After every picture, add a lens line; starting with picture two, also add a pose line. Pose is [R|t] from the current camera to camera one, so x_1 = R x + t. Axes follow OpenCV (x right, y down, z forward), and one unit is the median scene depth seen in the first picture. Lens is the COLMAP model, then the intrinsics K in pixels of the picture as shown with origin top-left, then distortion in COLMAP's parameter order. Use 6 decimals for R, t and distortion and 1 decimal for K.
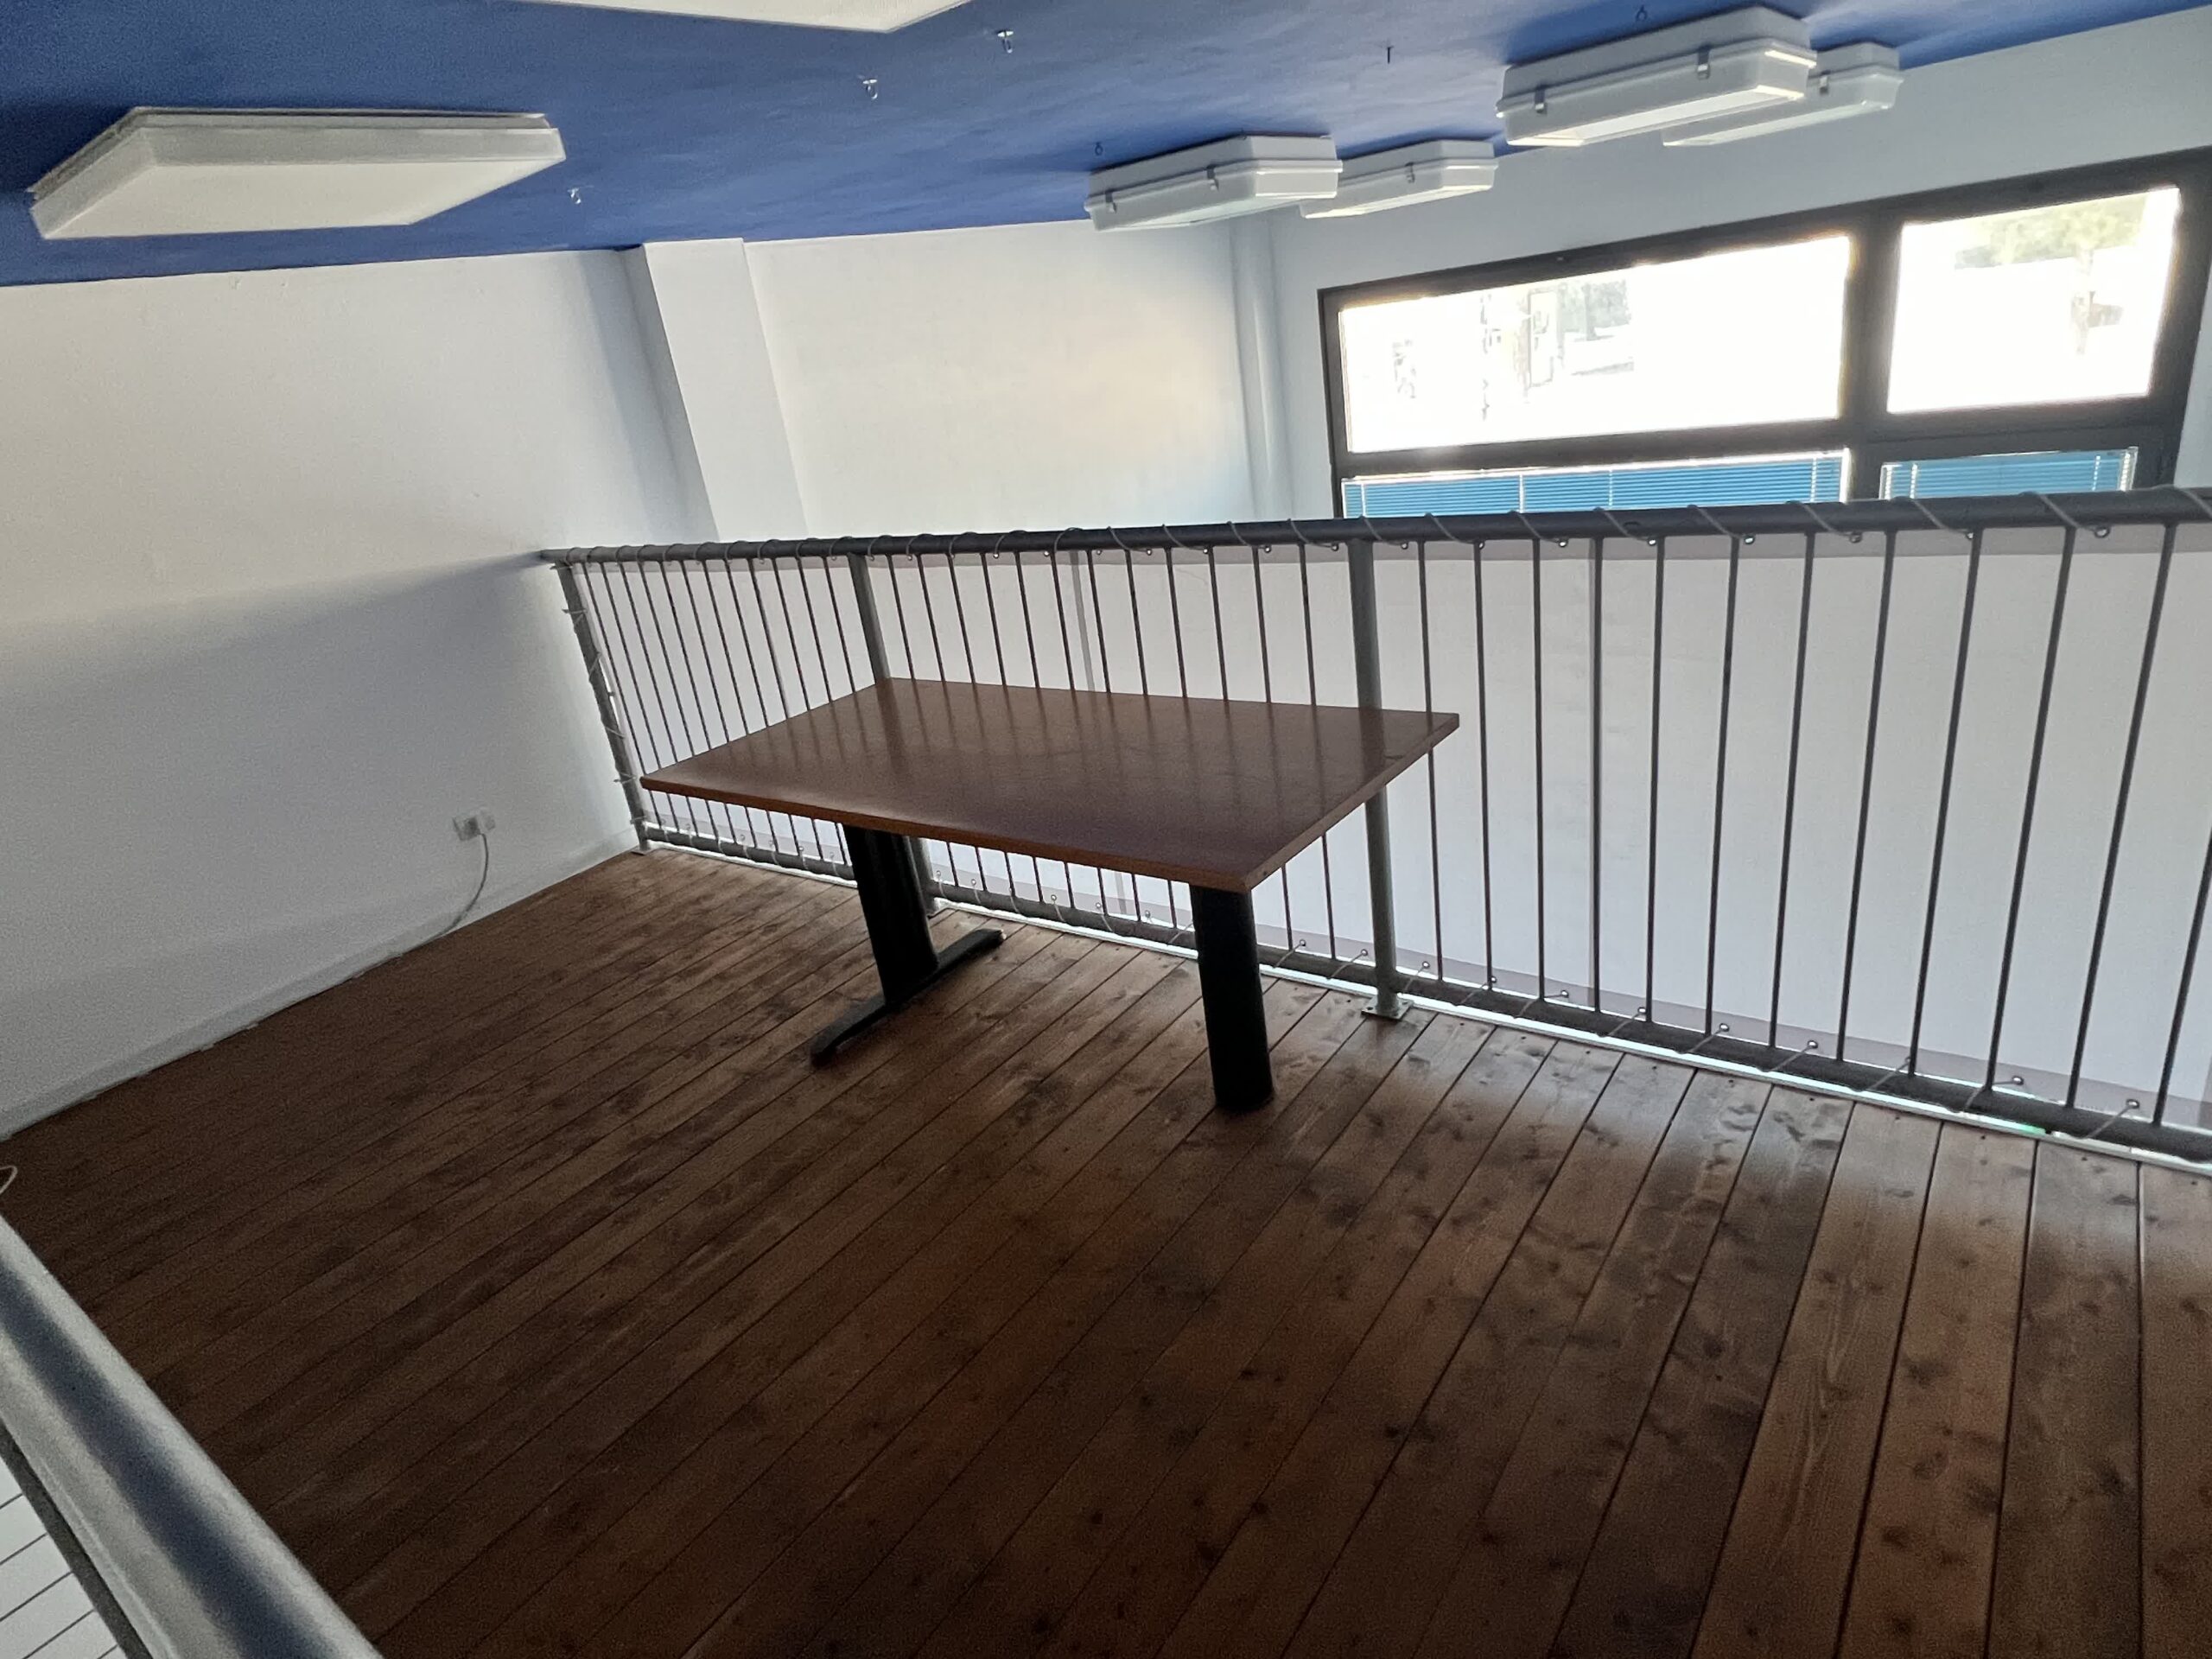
lens RADIAL K [[1237.6, 0, 1100.9], [0, 1237.6, 824.4], [0, 0, 1]] dist [0.003399, -0.002684]
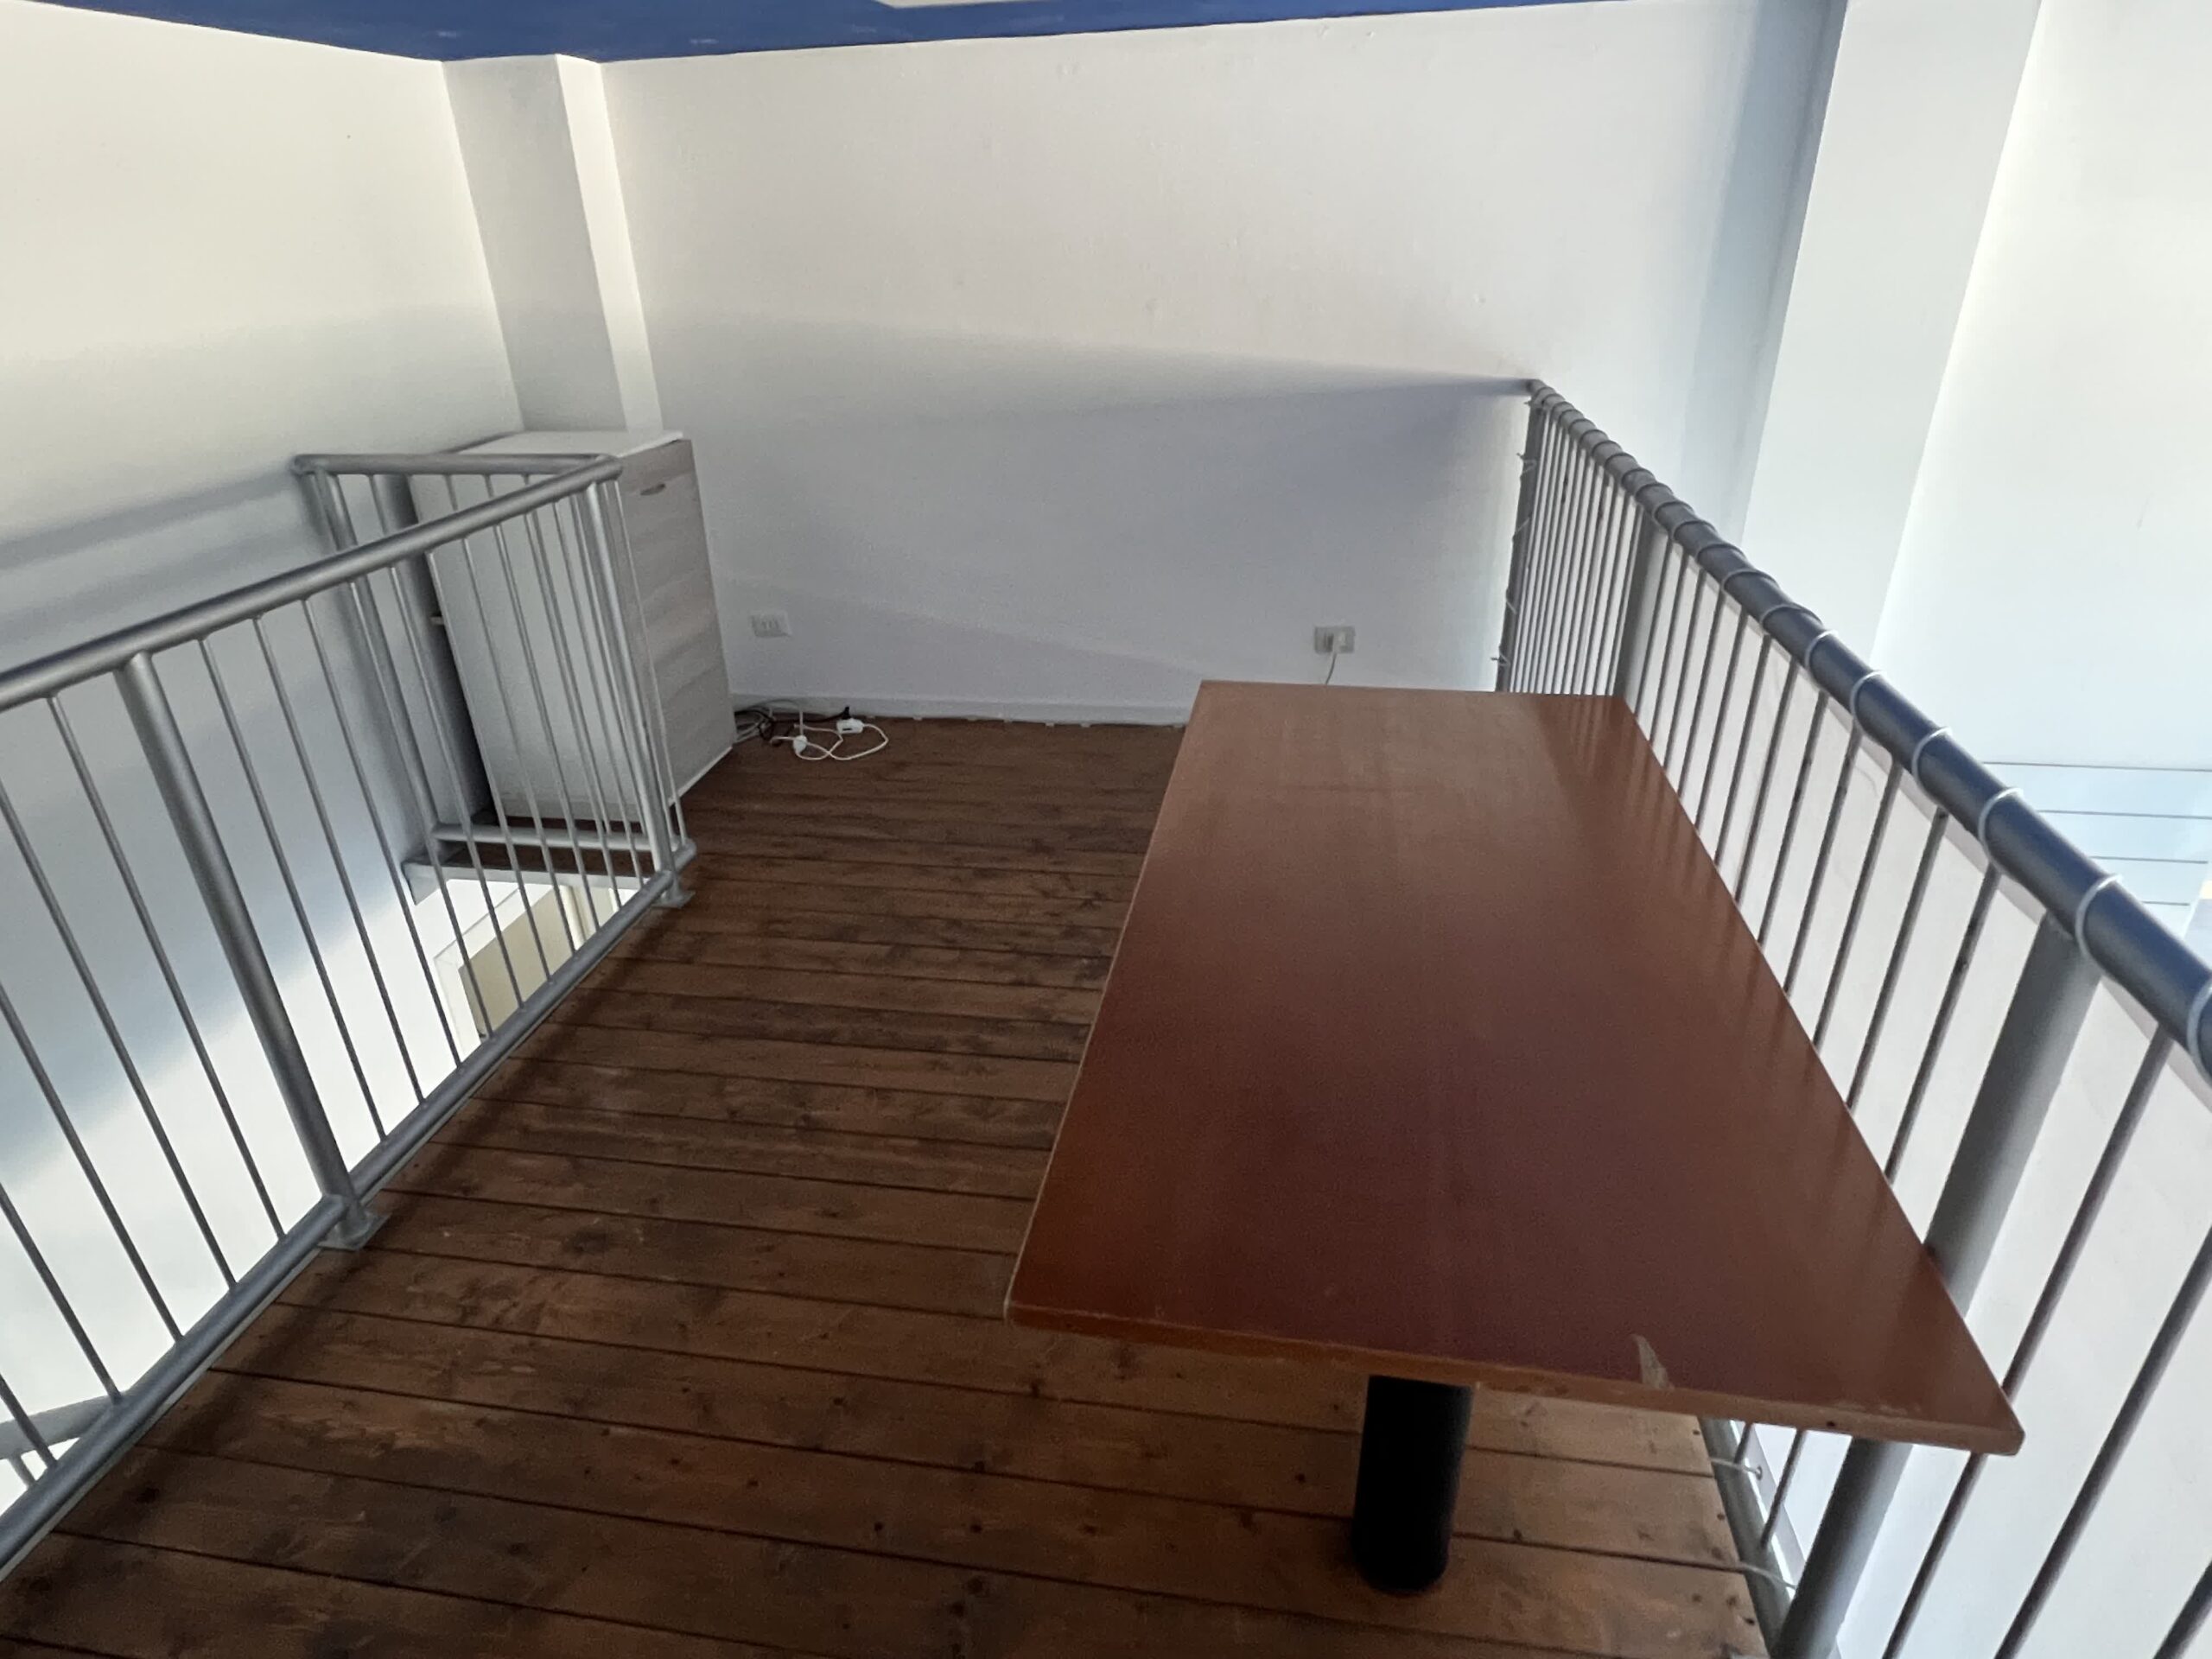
lens RADIAL K [[1237.6, 0, 1103.7], [0, 1237.6, 838.8], [0, 0, 1]] dist [0.003399, -0.002684]
pose [[0.453510, 0.518078, -0.725206, 0.298886], [-0.363559, 0.850454, 0.380200, -0.258877], [0.813728, 0.091231, 0.574042, 0.462962]]
